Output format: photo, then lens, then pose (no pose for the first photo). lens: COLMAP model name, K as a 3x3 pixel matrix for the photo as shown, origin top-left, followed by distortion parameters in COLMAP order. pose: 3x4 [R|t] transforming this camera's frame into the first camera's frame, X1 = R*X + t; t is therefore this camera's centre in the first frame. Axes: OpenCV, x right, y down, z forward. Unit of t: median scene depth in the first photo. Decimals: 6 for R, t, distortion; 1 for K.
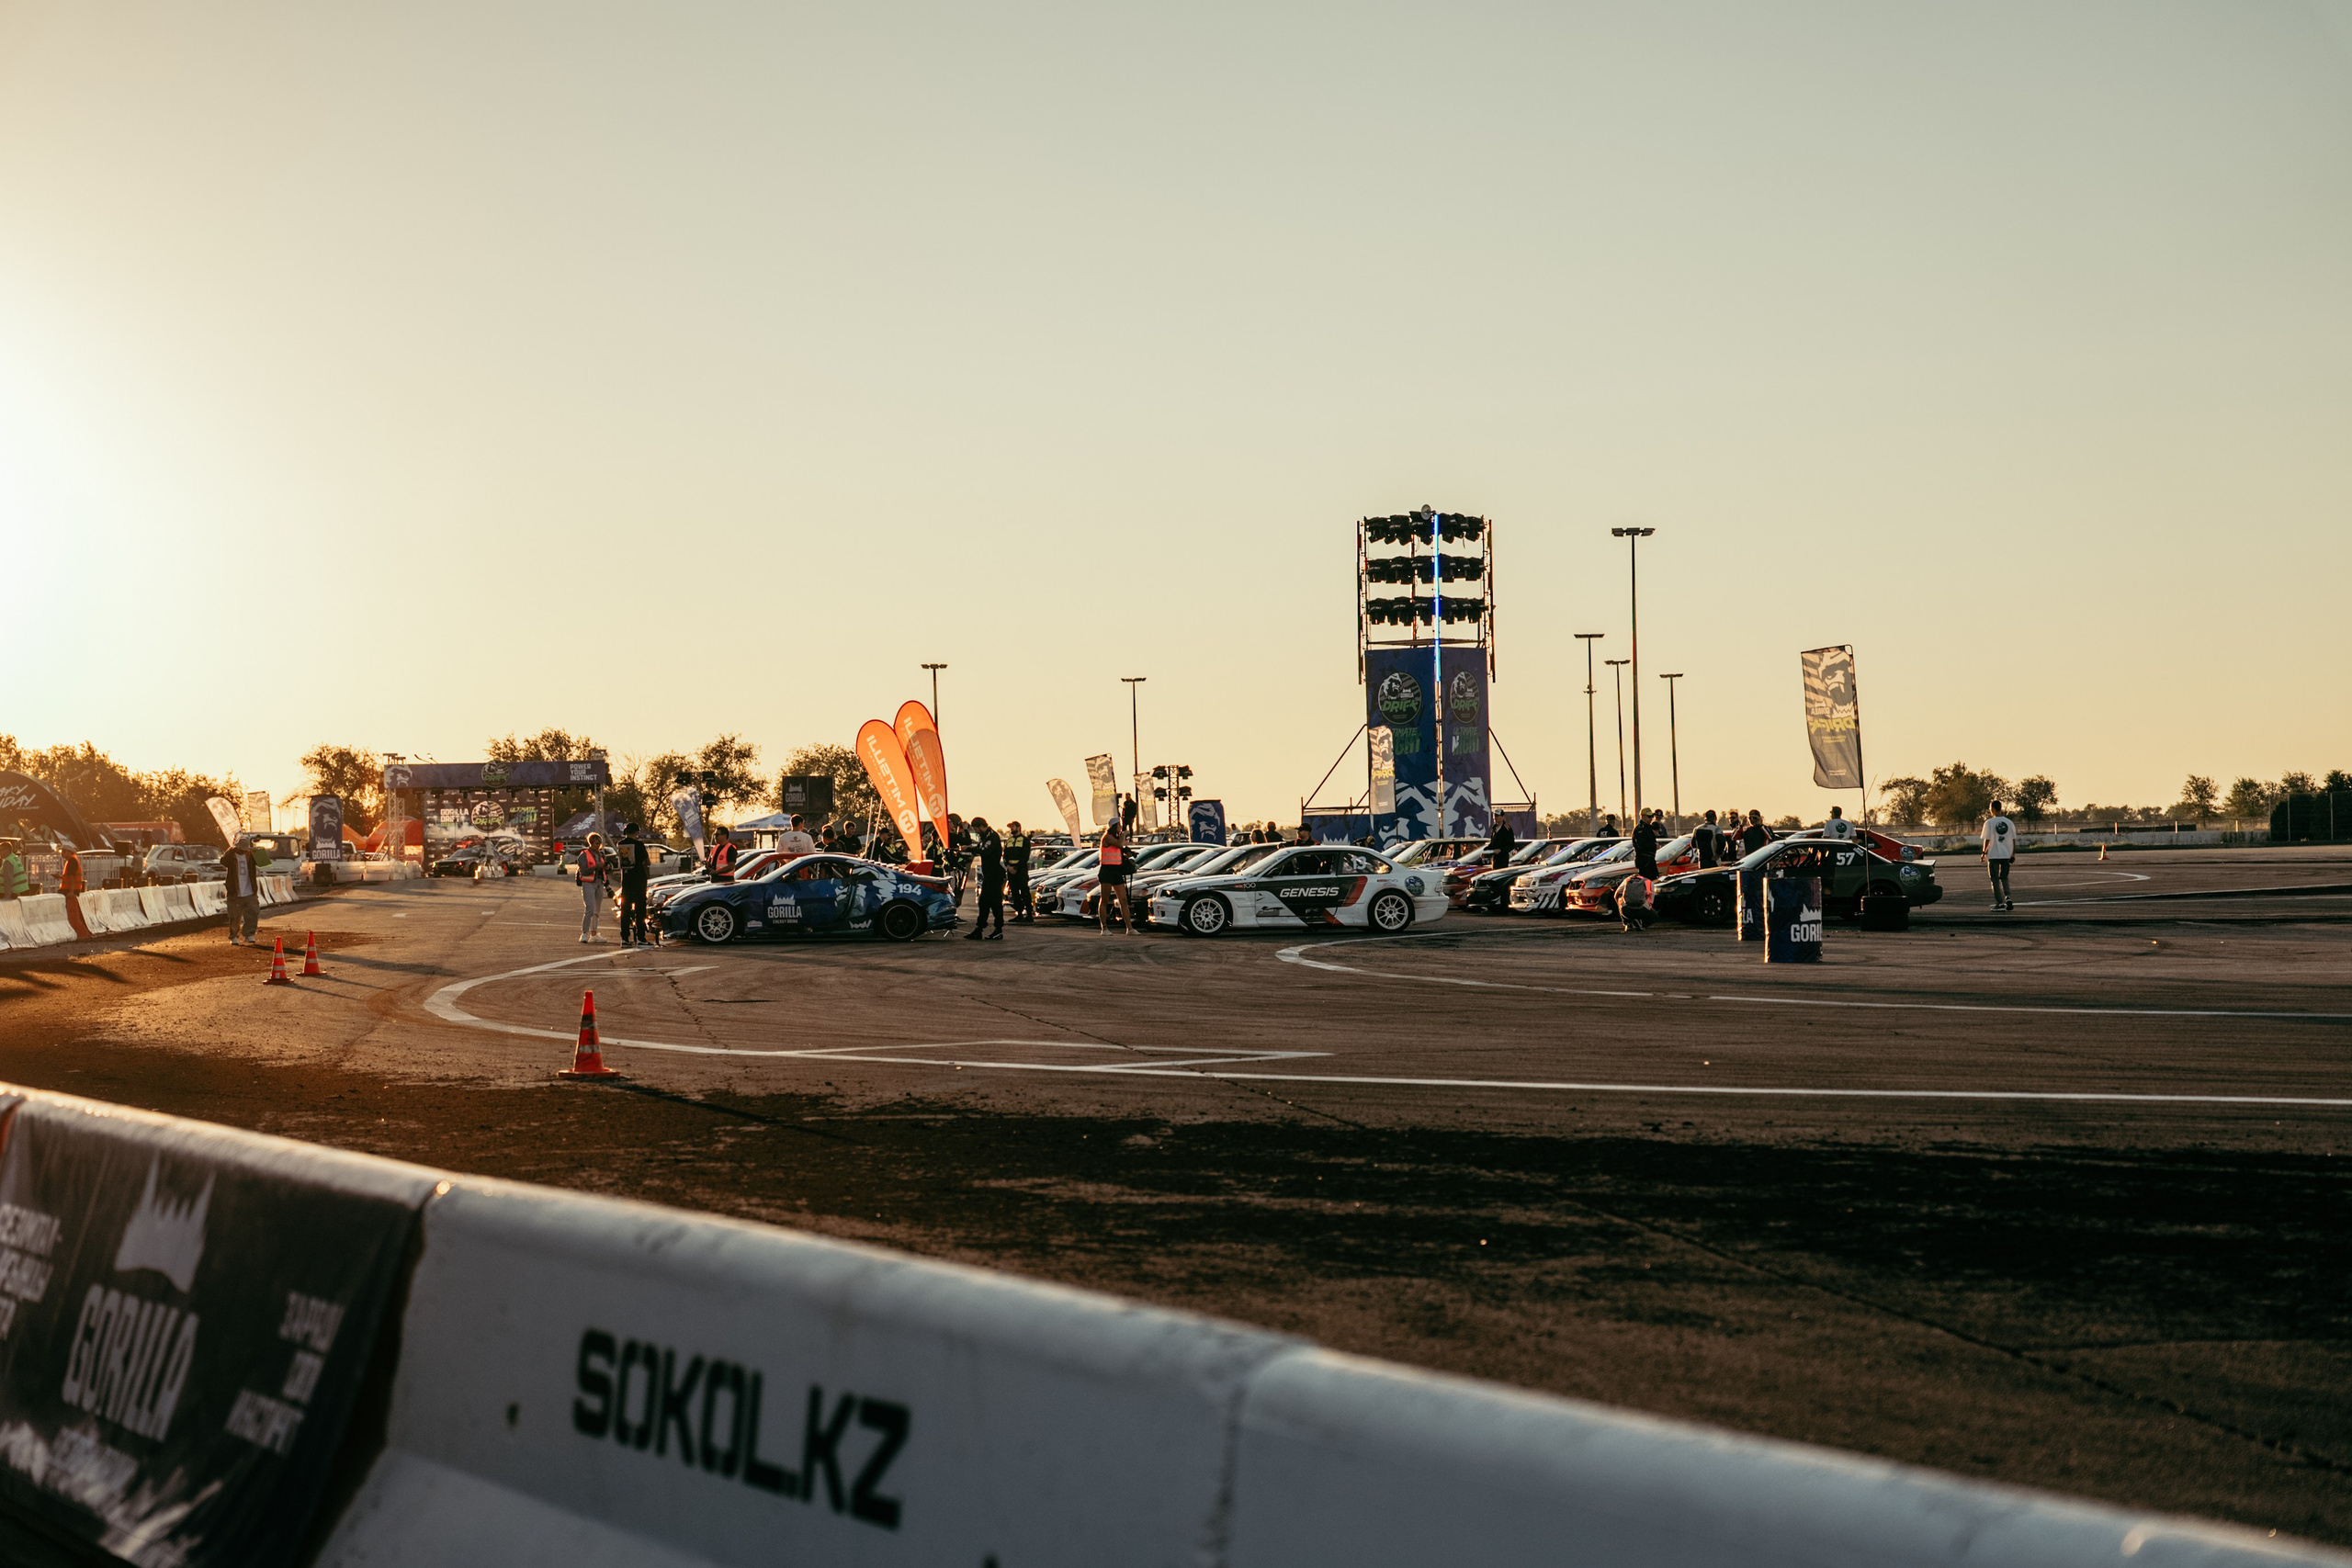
lens RADIAL K [[4971.7, 0, 1171.3], [0, 4971.7, 776.1], [0, 0, 1]] dist [0.339082, 0.000000]
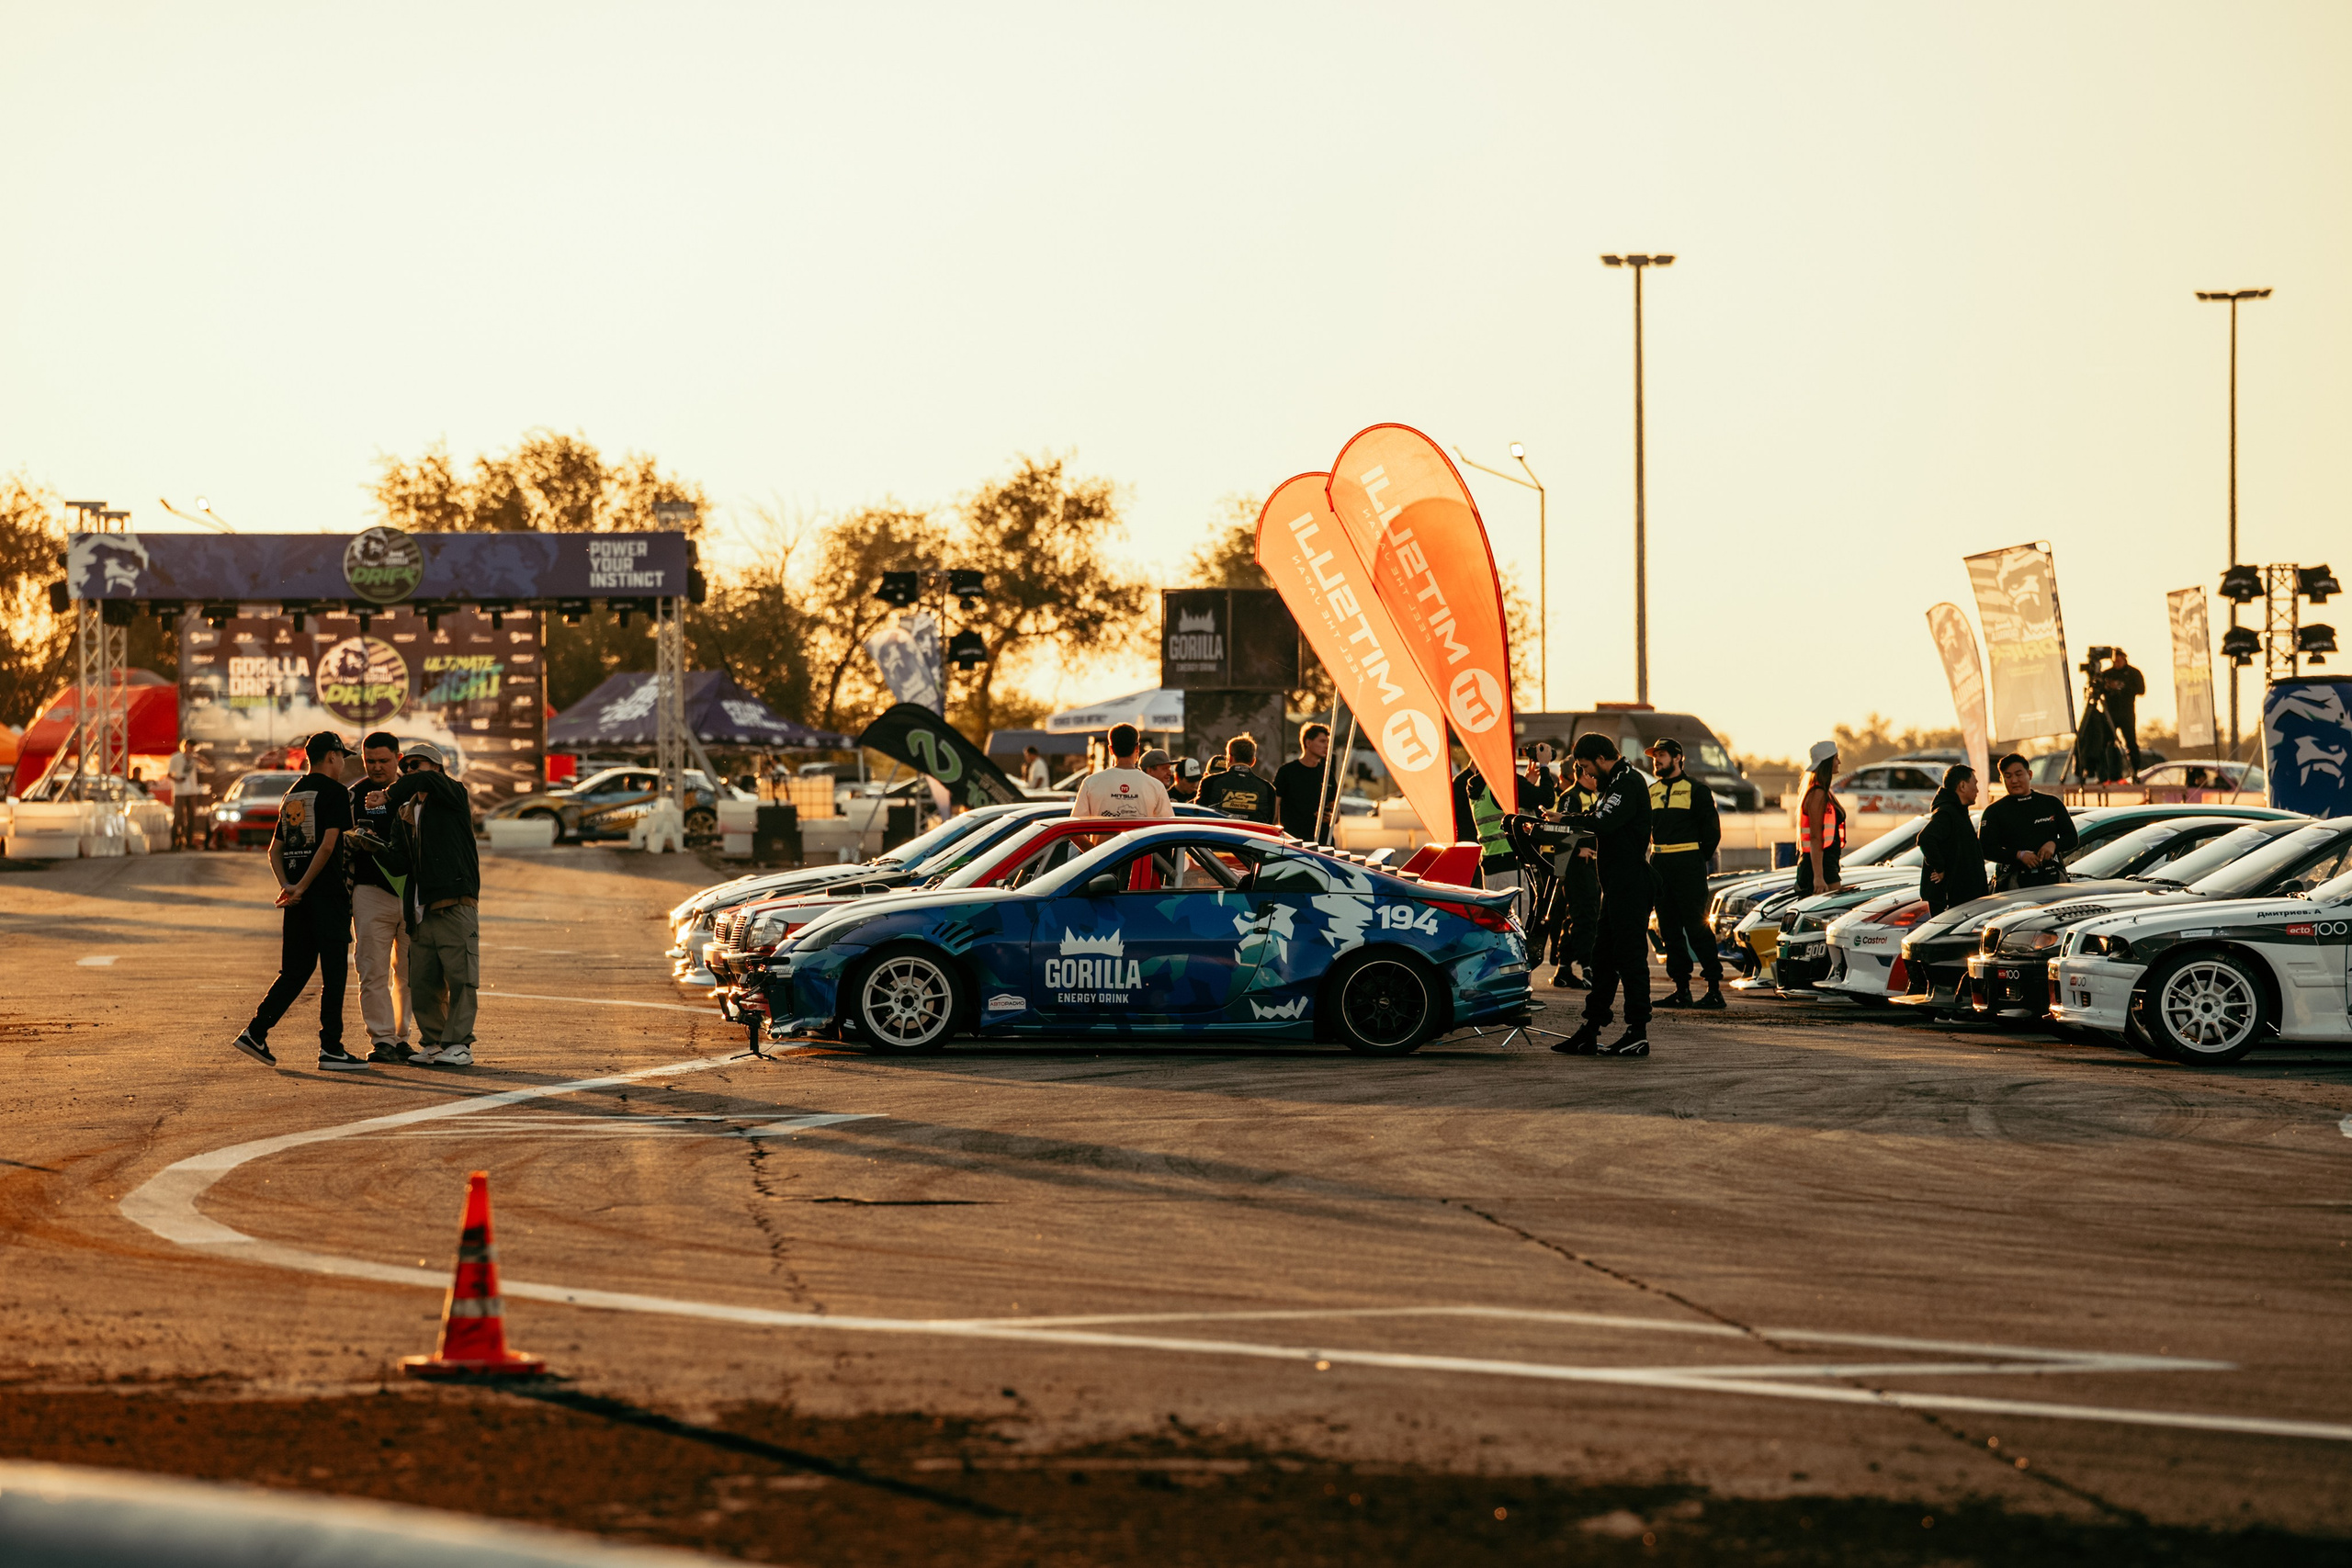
lens RADIAL K [[14517.7, 0, 1177.7], [0, 14517.7, 774.0], [0, 0, 1]] dist [5.224007, 0.000000]
pose [[0.996460, 0.015459, -0.082640, 0.022208], [-0.014225, 0.999779, 0.015503, -0.005677], [0.082862, -0.014272, 0.996459, -0.123052]]
